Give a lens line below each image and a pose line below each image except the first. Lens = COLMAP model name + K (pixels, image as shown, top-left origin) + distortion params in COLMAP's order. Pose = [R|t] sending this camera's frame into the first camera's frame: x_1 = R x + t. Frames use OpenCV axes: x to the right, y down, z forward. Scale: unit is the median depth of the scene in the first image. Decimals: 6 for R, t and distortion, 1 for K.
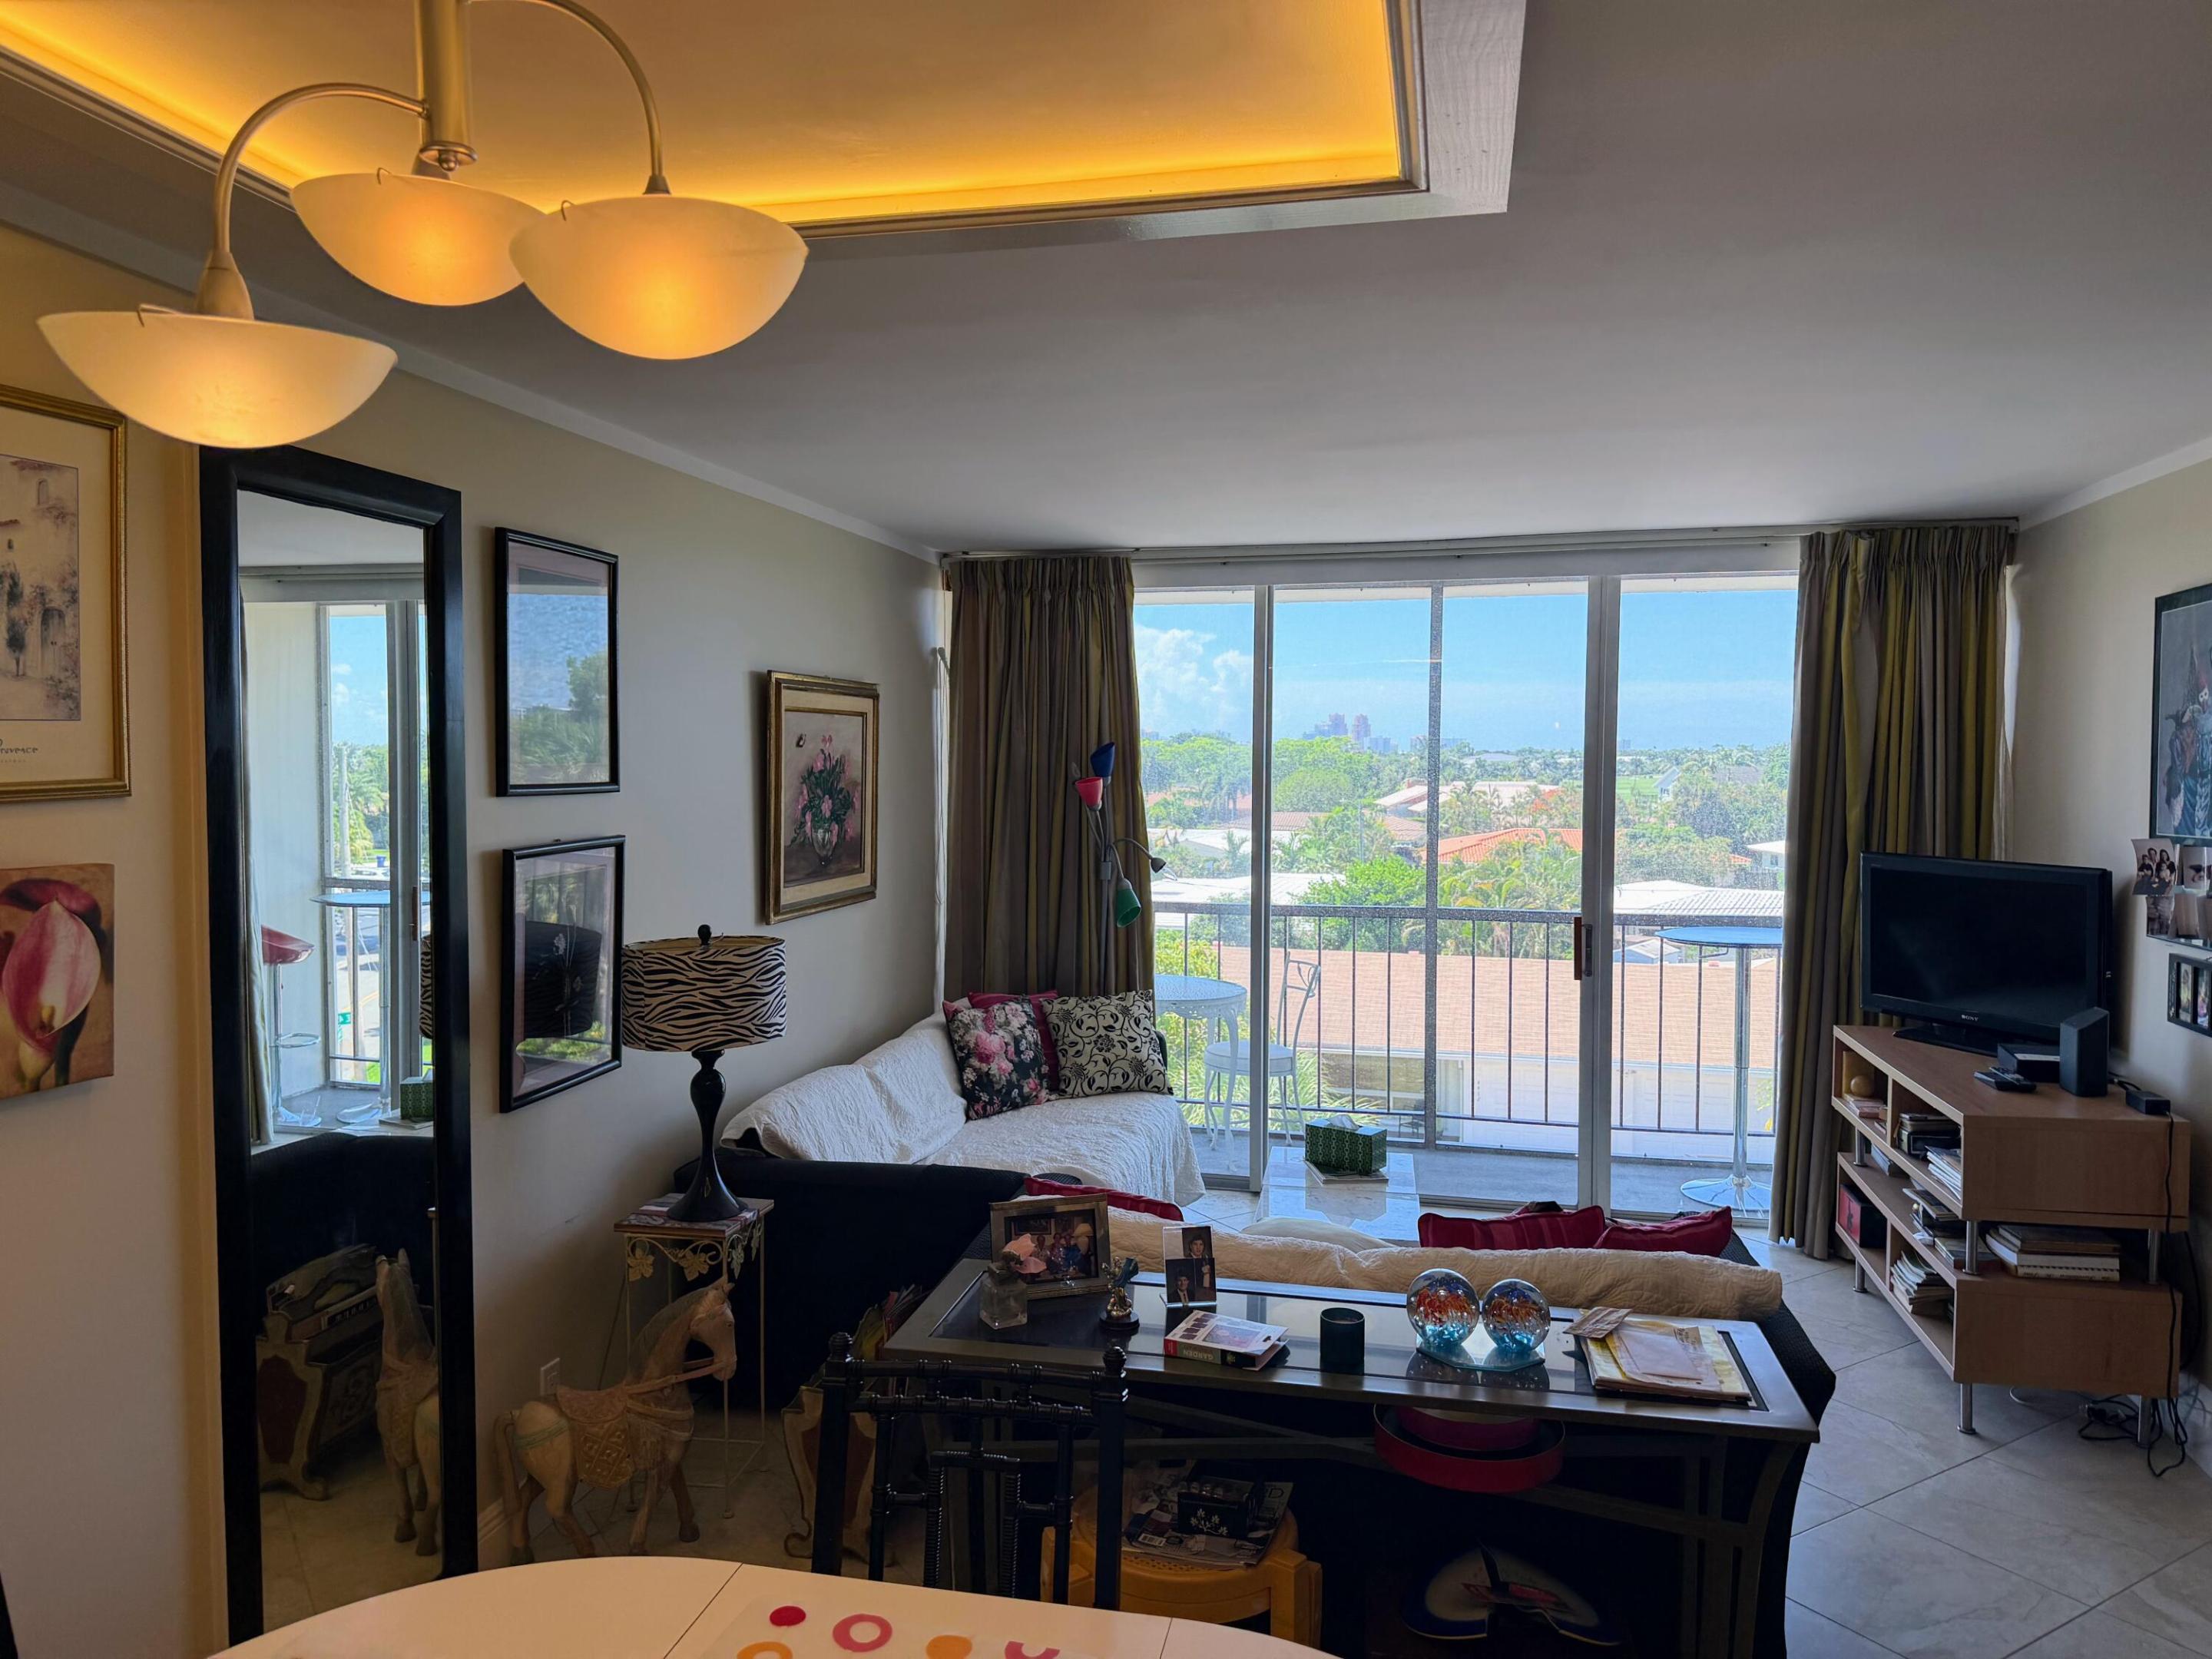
lens RADIAL K [[1541.1, 0, 1096.5], [0, 1541.1, 834.2], [0, 0, 1]] dist [0.078619, -0.101501]
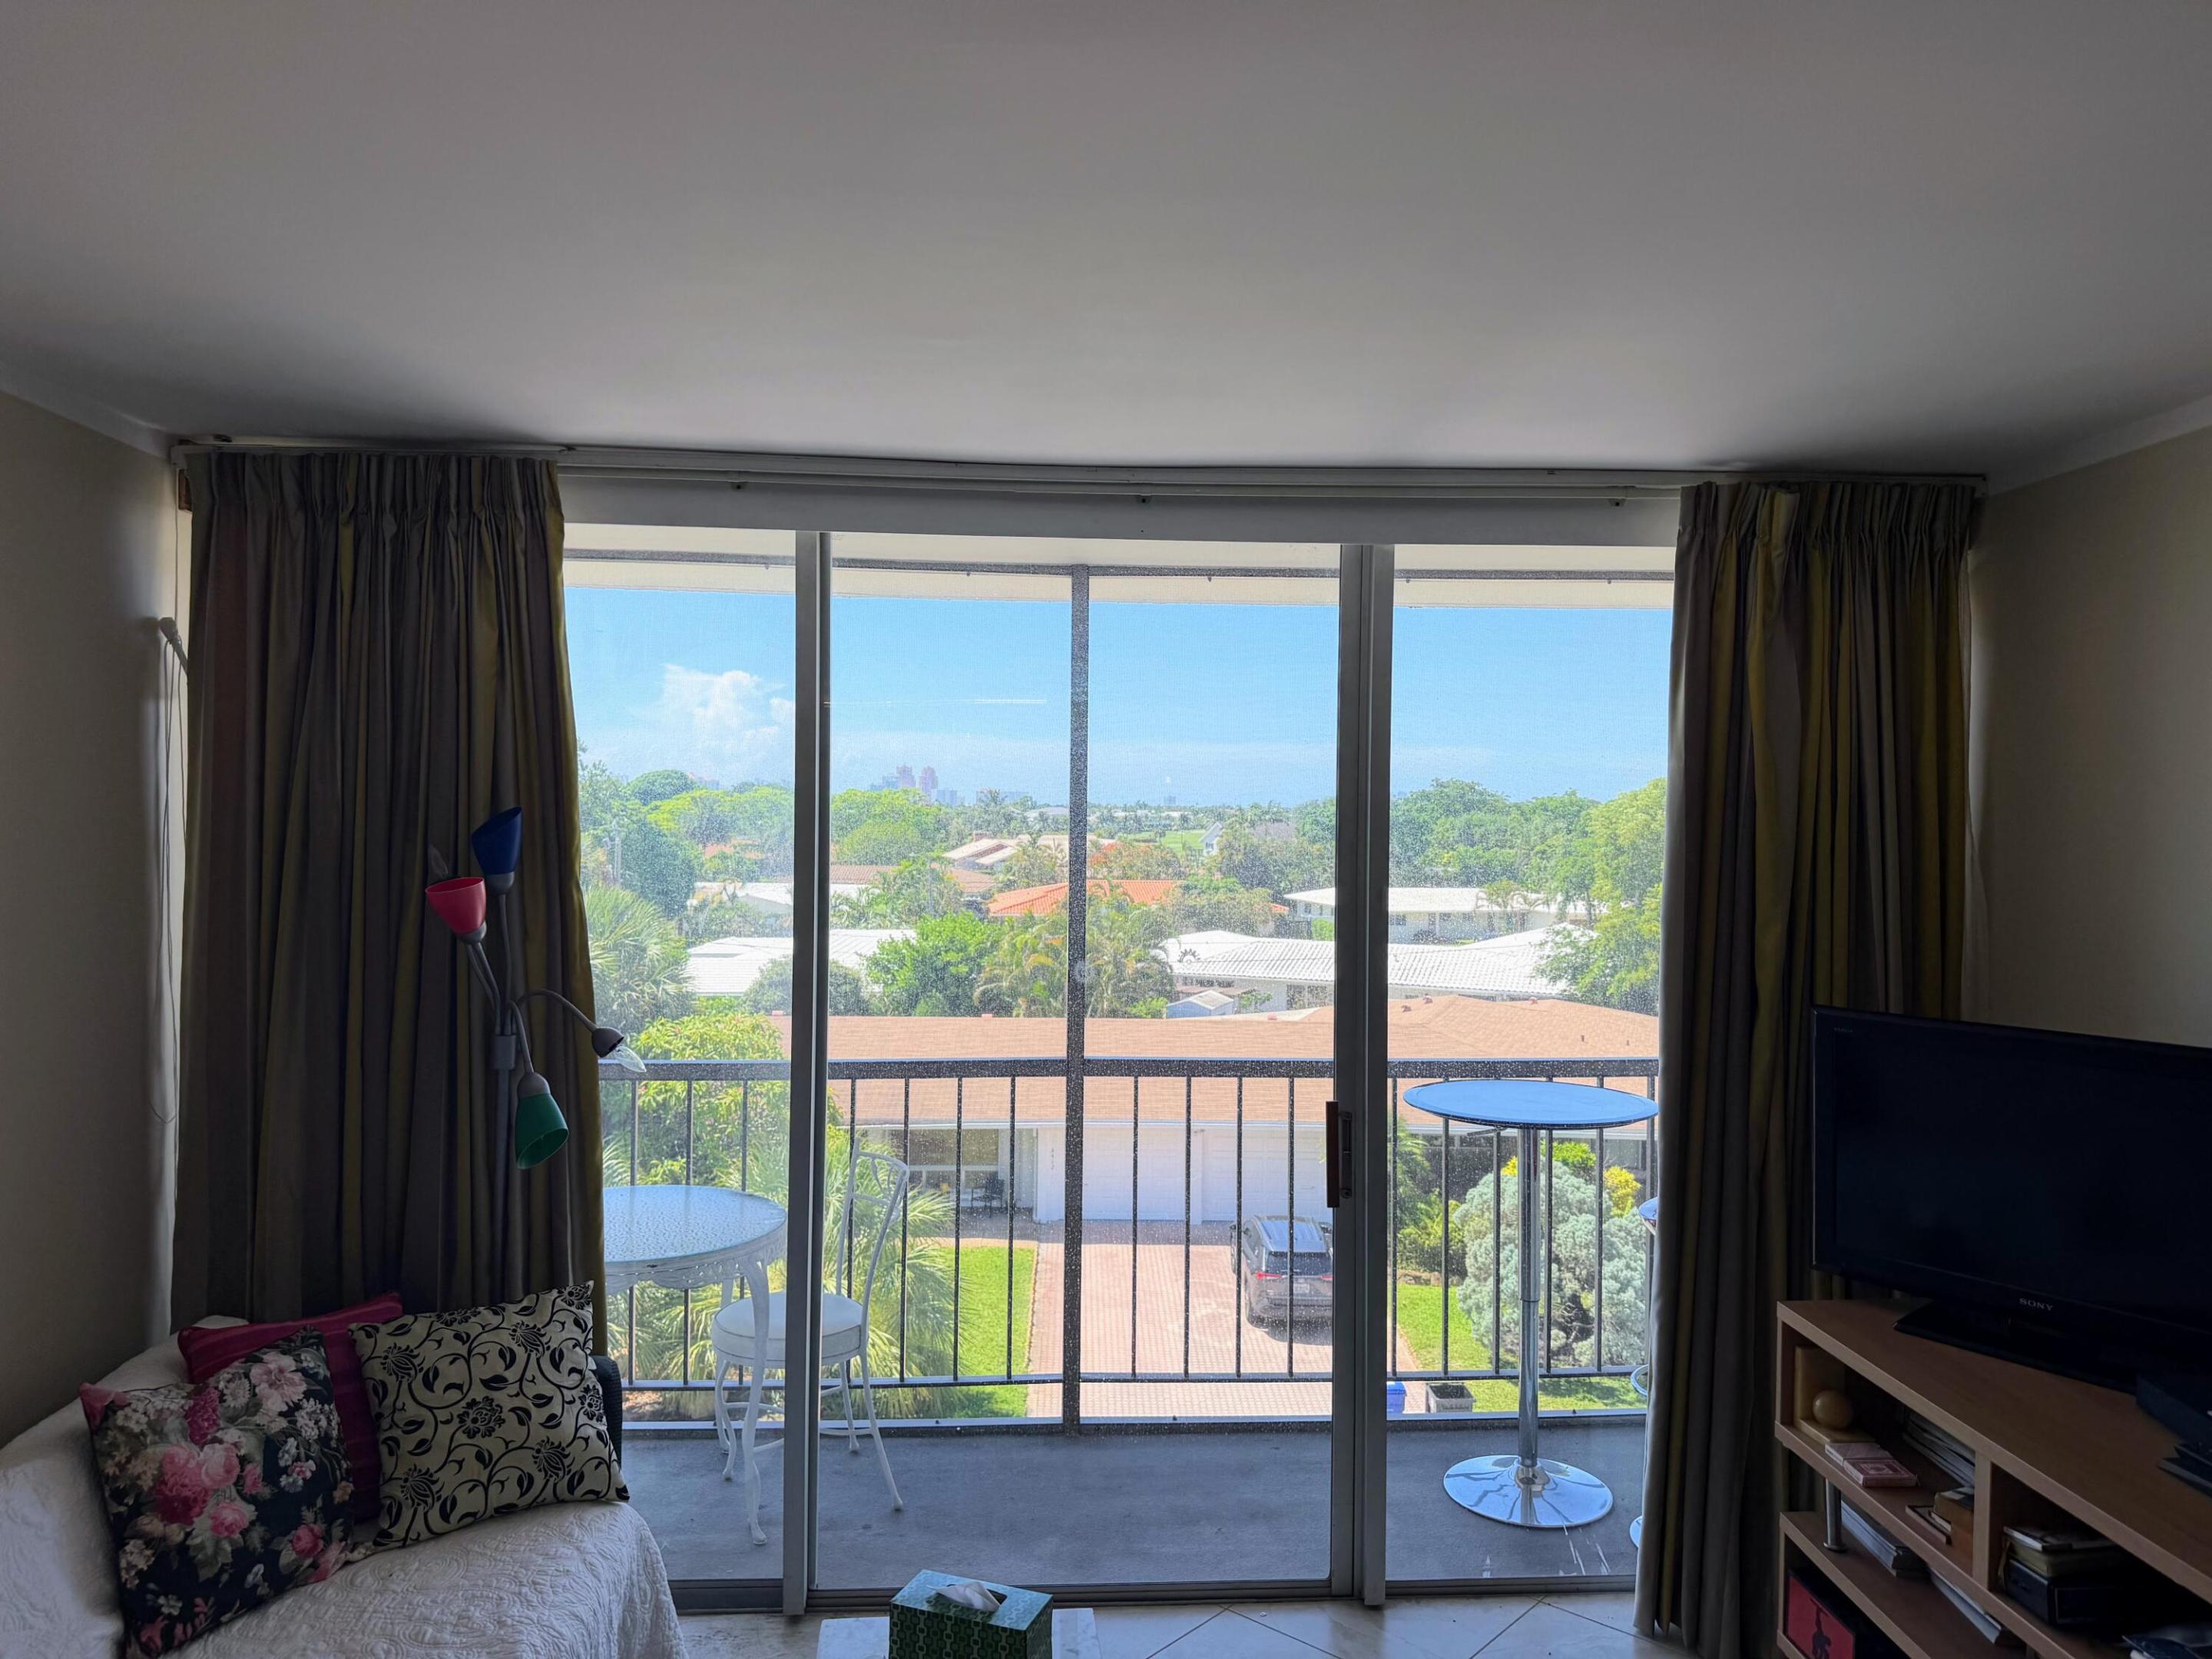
lens RADIAL K [[1541.1, 0, 1096.5], [0, 1541.1, 834.2], [0, 0, 1]] dist [0.078619, -0.101501]
pose [[0.961490, 0.002783, 0.274825, 0.057515], [0.006347, 0.999457, -0.032326, -0.034509], [-0.274765, 0.032826, 0.960951, 0.466761]]
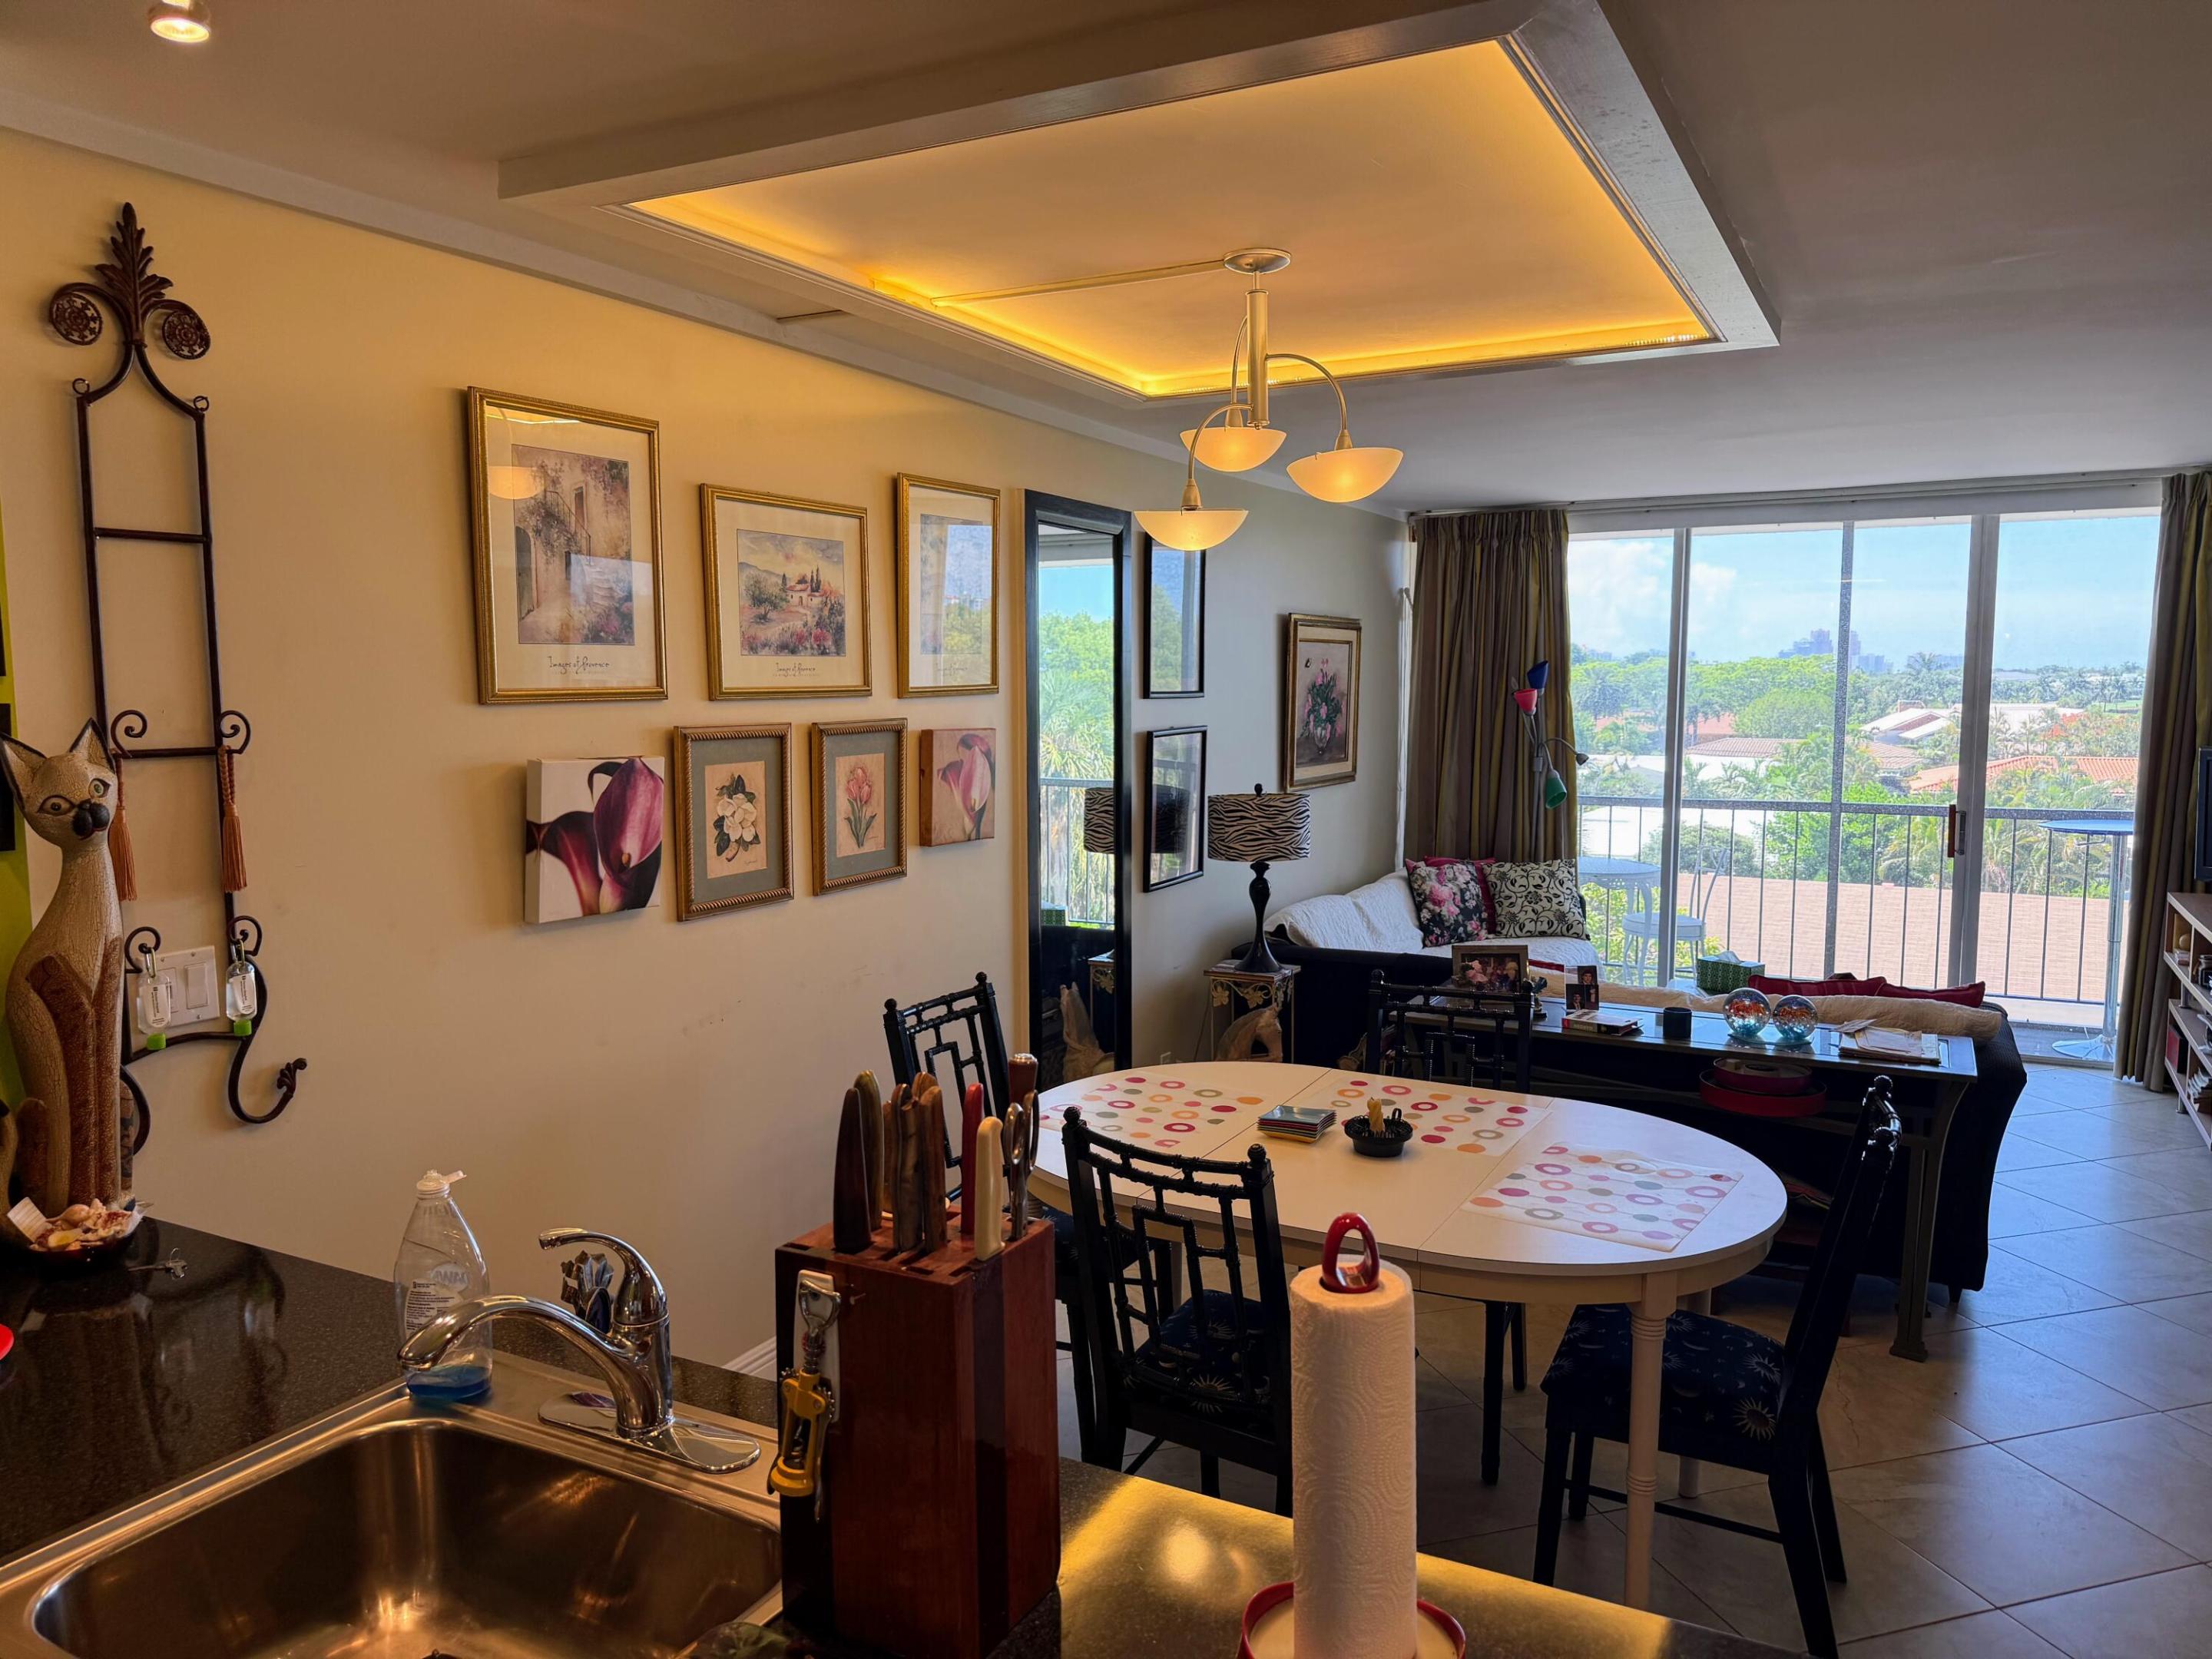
lens RADIAL K [[1571.1, 0, 1101.0], [0, 1571.1, 853.5], [0, 0, 1]] dist [0.149622, -0.273173]
pose [[0.964147, 0.021394, -0.264506, 0.006759], [-0.006348, 0.998319, 0.057606, 0.025972], [0.265293, -0.053862, 0.962662, -0.364805]]
